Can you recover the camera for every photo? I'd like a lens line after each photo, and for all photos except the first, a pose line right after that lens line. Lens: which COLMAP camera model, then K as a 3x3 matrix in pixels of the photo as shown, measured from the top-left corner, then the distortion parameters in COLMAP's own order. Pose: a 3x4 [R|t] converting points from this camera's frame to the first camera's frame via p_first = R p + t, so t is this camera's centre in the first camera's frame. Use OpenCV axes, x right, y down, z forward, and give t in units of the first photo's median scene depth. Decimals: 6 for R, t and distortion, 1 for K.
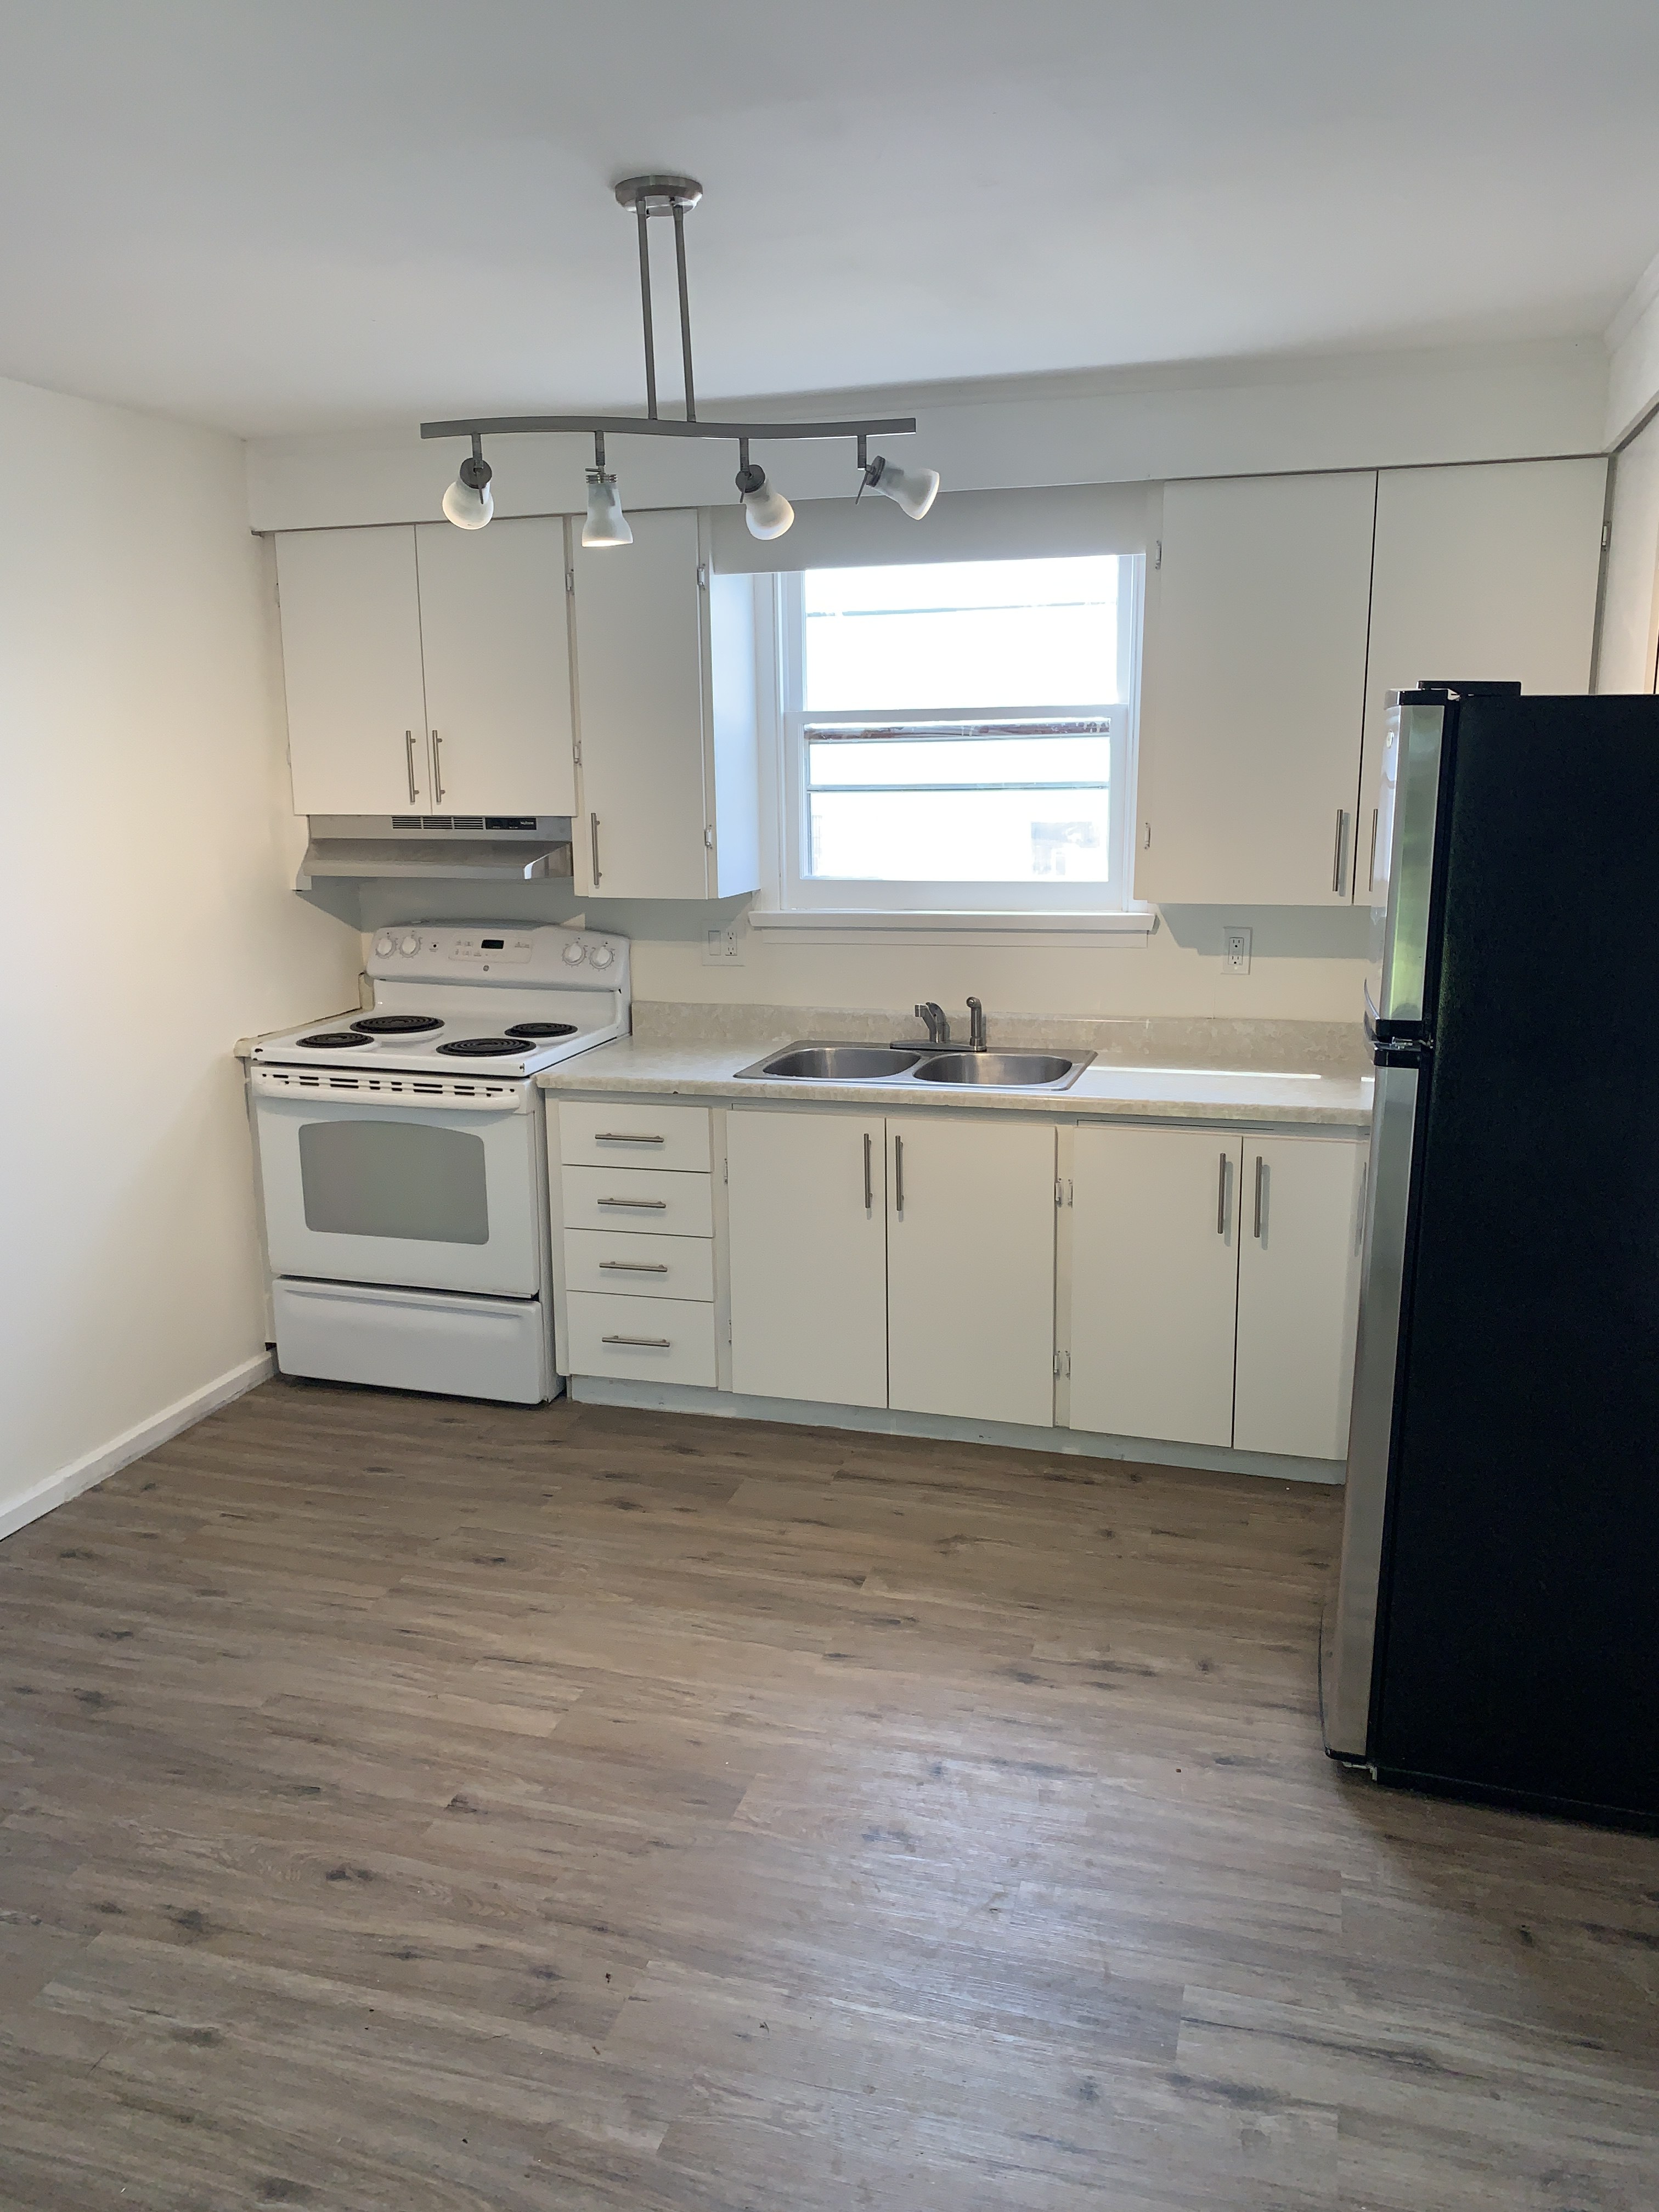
lens RADIAL K [[1672.8, 0, 827.0], [0, 1672.8, 1118.4], [0, 0, 1]] dist [0.027558, -0.004950]
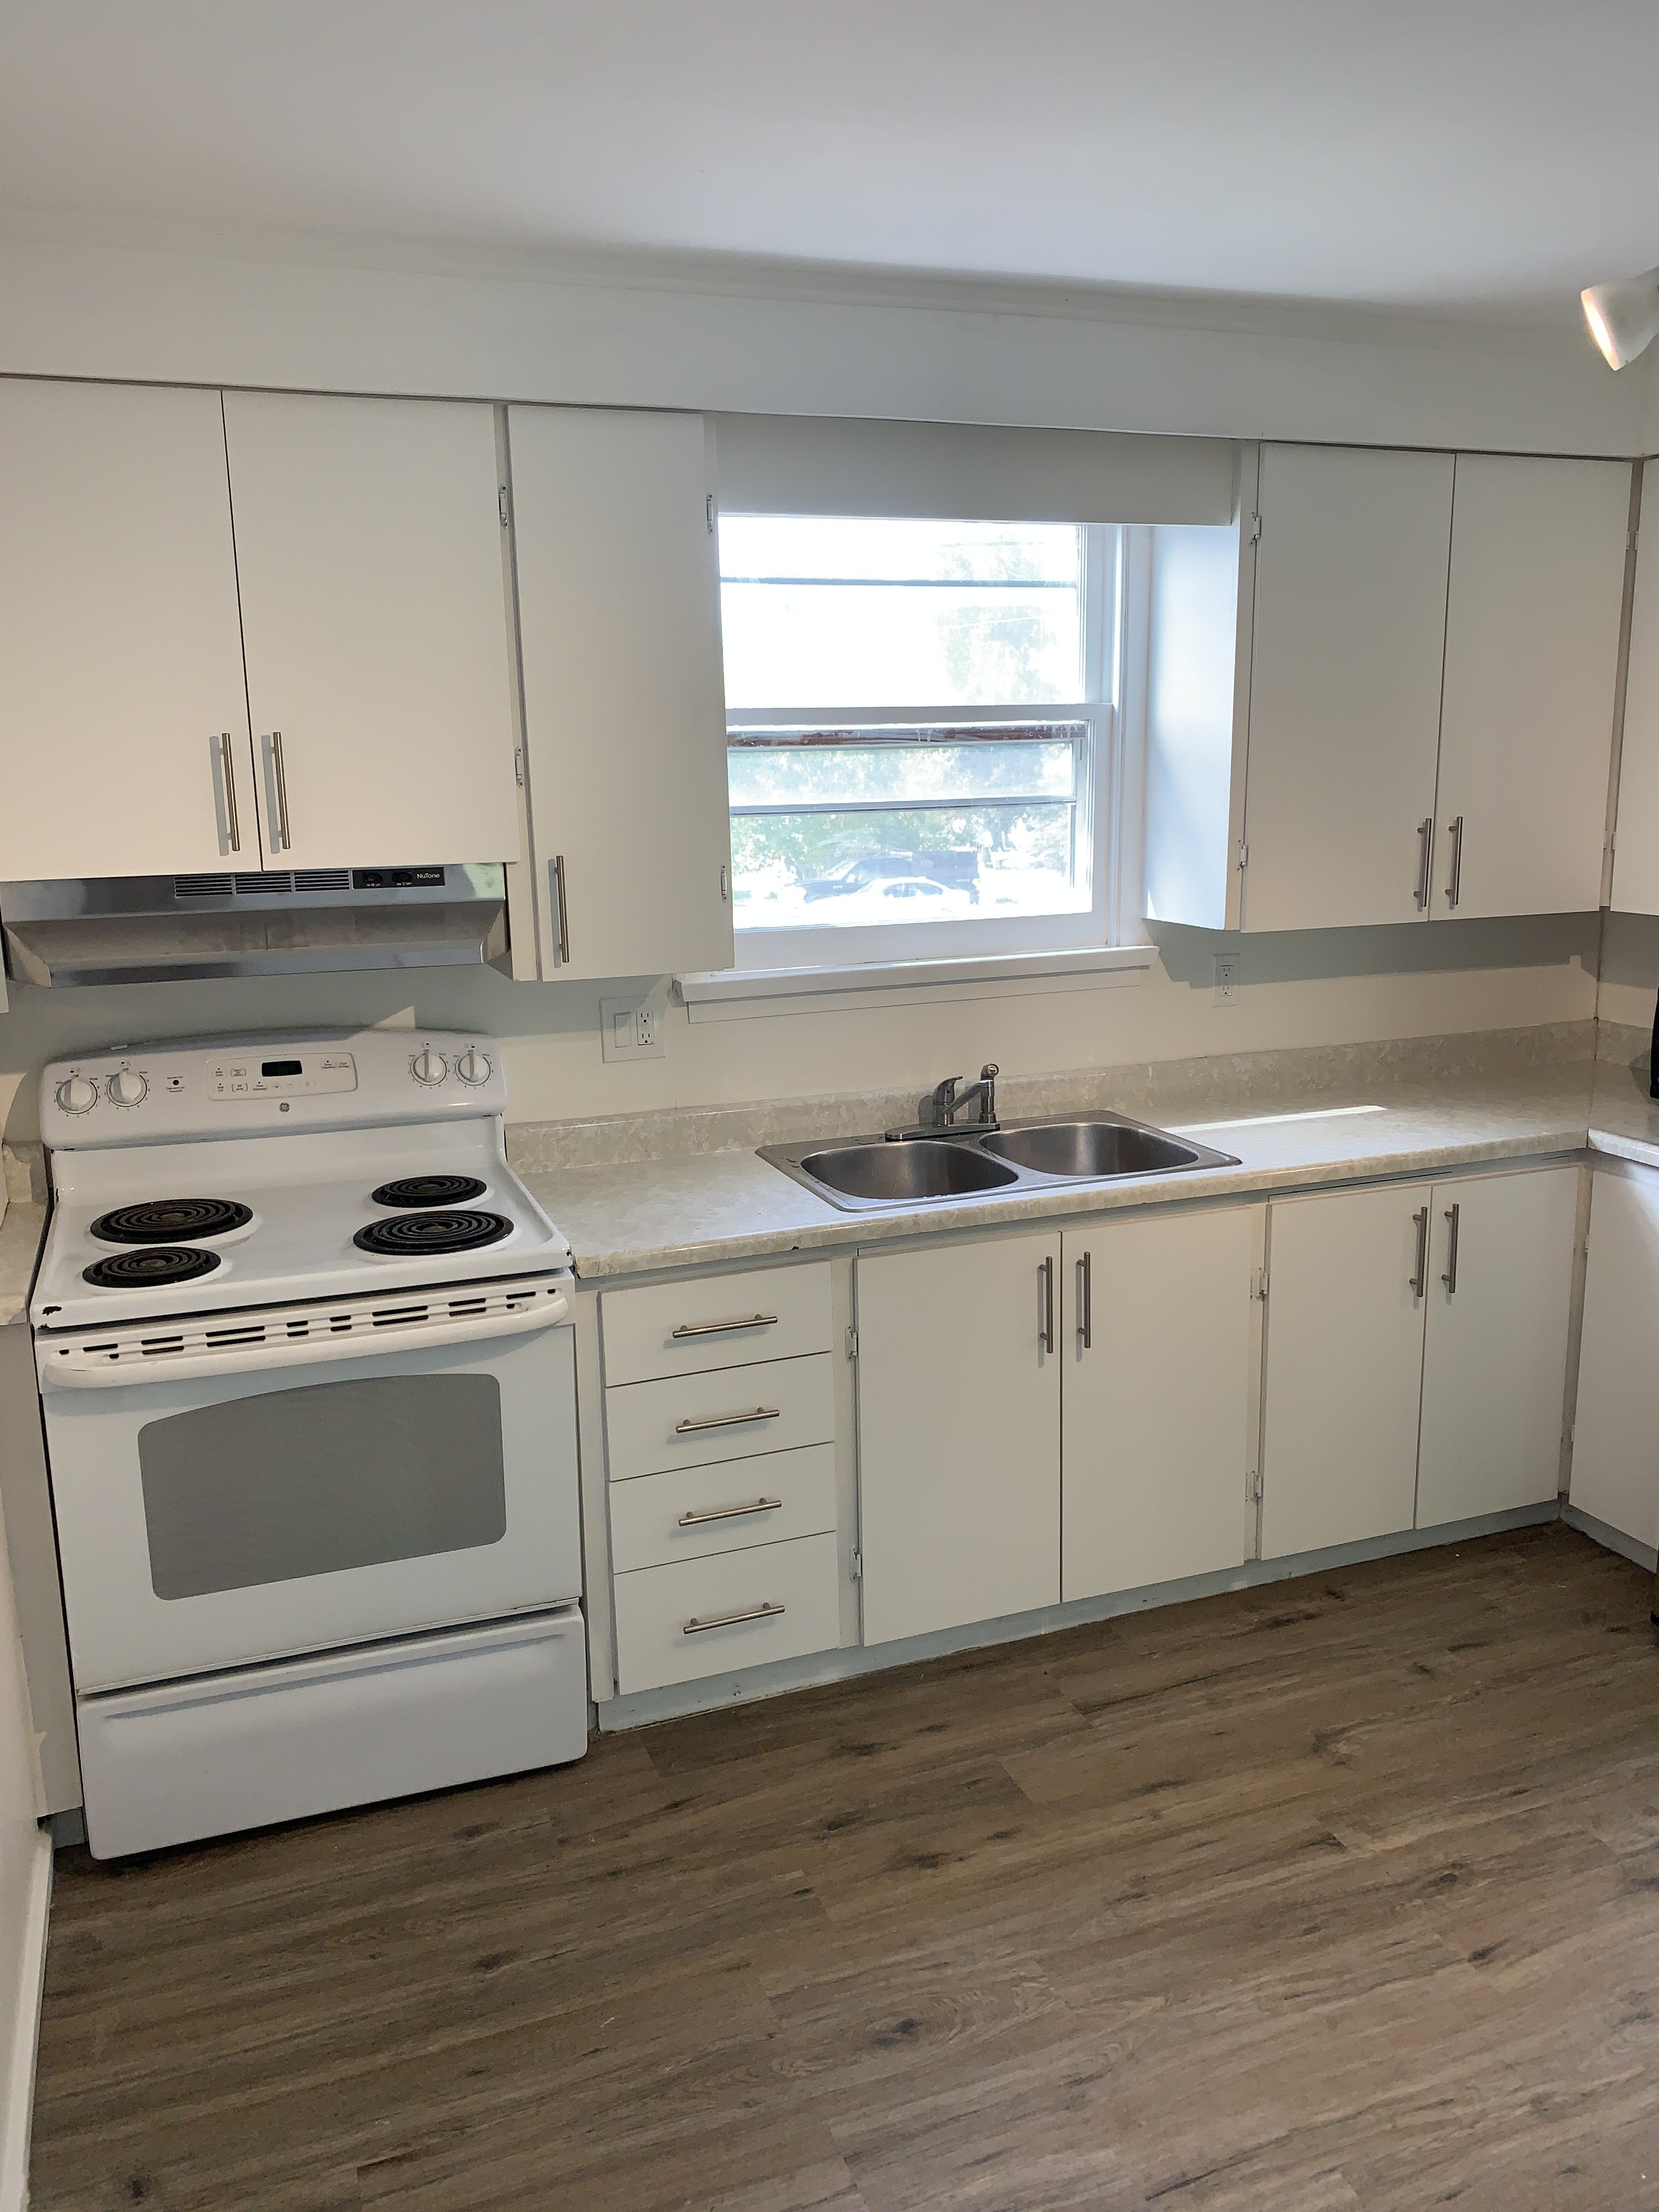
lens RADIAL K [[1690.6, 0, 829.5], [0, 1690.6, 1106.0], [0, 0, 1]] dist [0.006511, -0.005134]
pose [[0.790375, -0.130064, 0.598658, -0.474639], [0.138863, 0.989804, 0.031710, -0.091636], [-0.596678, 0.058068, 0.800377, 0.409492]]
